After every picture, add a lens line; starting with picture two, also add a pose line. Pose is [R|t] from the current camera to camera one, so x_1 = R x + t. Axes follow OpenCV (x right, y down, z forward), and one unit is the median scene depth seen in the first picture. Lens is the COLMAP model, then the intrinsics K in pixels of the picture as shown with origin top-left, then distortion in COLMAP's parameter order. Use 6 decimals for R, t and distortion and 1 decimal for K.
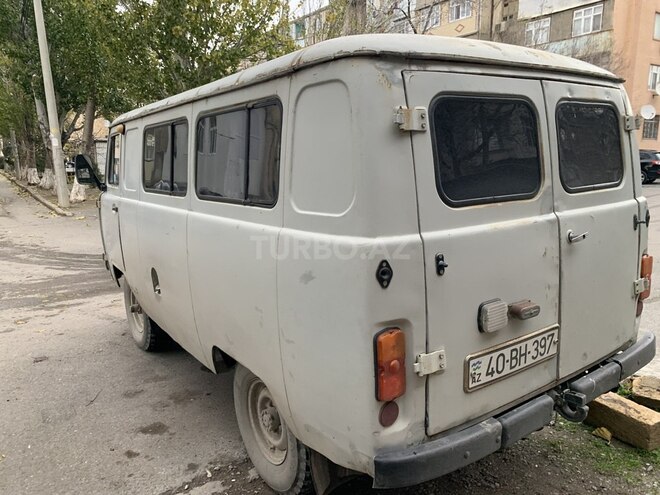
lens RADIAL K [[507.5, 0, 328.4], [0, 507.5, 249.4], [0, 0, 1]] dist [0.004172, -0.002592]
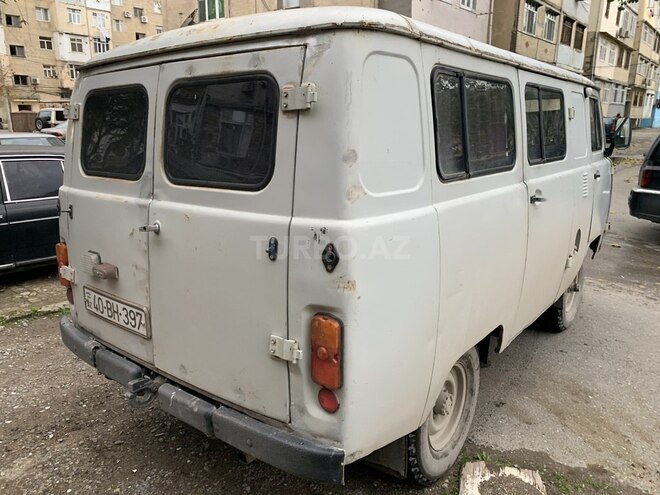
lens RADIAL K [[501.9, 0, 331.6], [0, 501.9, 244.2], [0, 0, 1]] dist [0.007618, 0.000395]
pose [[0.277019, 0.235883, -0.931461, 1.448617], [-0.178501, 0.965158, 0.191330, -0.233914], [0.944139, 0.113265, 0.309473, 1.016813]]
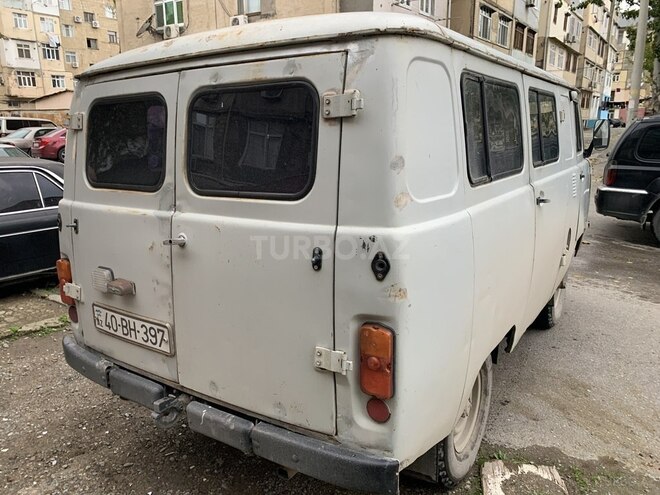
lens RADIAL K [[501.4, 0, 330.0], [0, 501.4, 247.5], [0, 0, 1]] dist [0.005447, 0.003090]
pose [[0.353298, 0.223029, -0.908536, 1.394873], [-0.160825, 0.971187, 0.175870, -0.215711], [0.921583, 0.083981, 0.378987, 0.899724]]
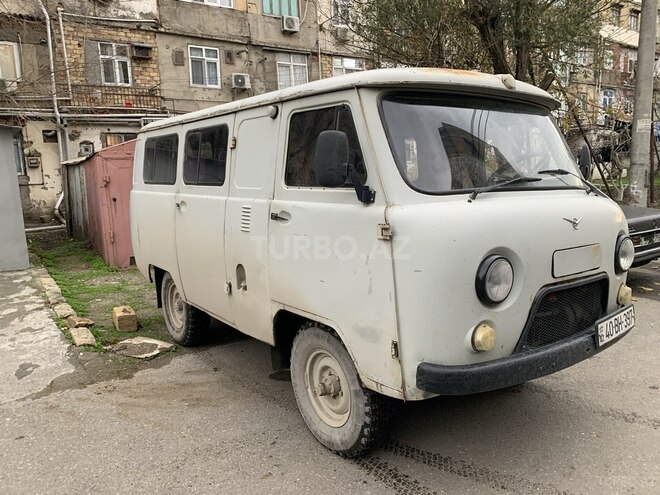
lens RADIAL K [[507.8, 0, 330.0], [0, 507.8, 247.5], [0, 0, 1]] dist [0.001466, 0.001769]
pose [[-0.998832, 0.046132, -0.014356, -0.158470], [0.038934, 0.944493, 0.326216, -0.654717], [0.028608, 0.325276, -0.945186, 3.777357]]
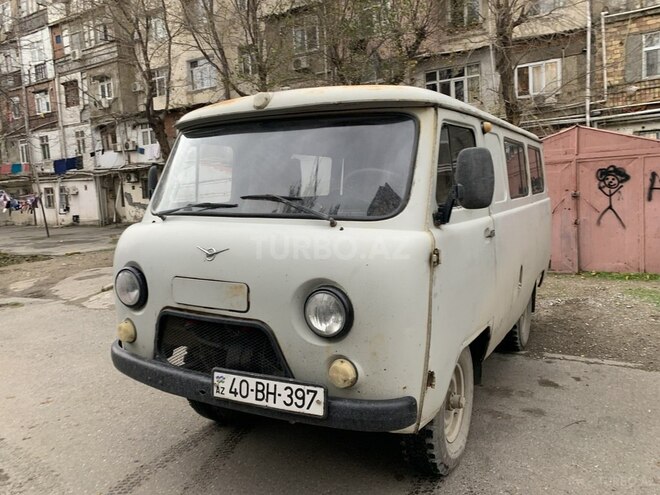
lens RADIAL K [[500.7, 0, 330.0], [0, 500.7, 247.5], [0, 0, 1]] dist [0.006435, 0.000319]
pose [[-0.418521, -0.066941, 0.905737, -1.845736], [0.211700, 0.962618, 0.168967, -0.440391], [-0.883189, 0.262461, -0.388705, 2.839341]]
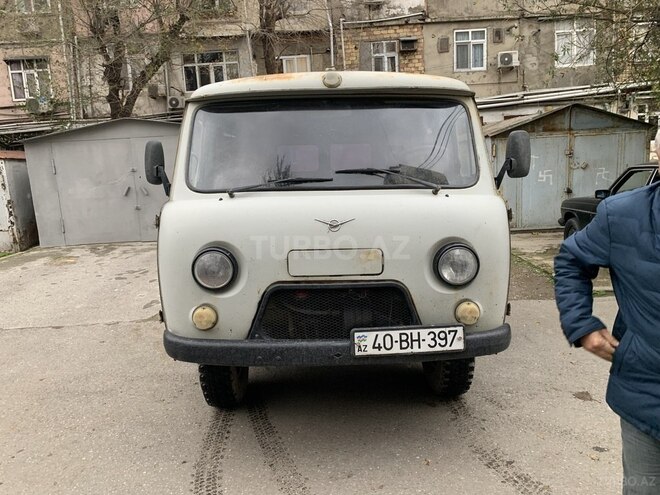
lens RADIAL K [[502.7, 0, 315.5], [0, 502.7, 247.7], [0, 0, 1]] dist [0.009484, -0.001003]
pose [[-0.809404, -0.041054, 0.585815, -1.392020], [0.164156, 0.941970, 0.292823, -0.590820], [-0.563841, 0.333177, -0.755696, 3.558636]]
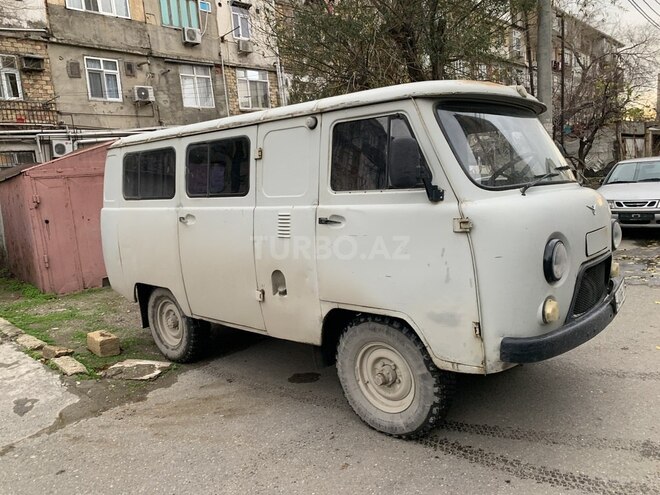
lens RADIAL K [[507.5, 0, 328.4], [0, 507.5, 249.4], [0, 0, 1]] dist [0.004172, -0.002592]
pose [[-0.970319, 0.114632, -0.212936, 0.274739], [0.042144, 0.947197, 0.317872, -0.673184], [0.238130, 0.299463, -0.923913, 3.810329]]
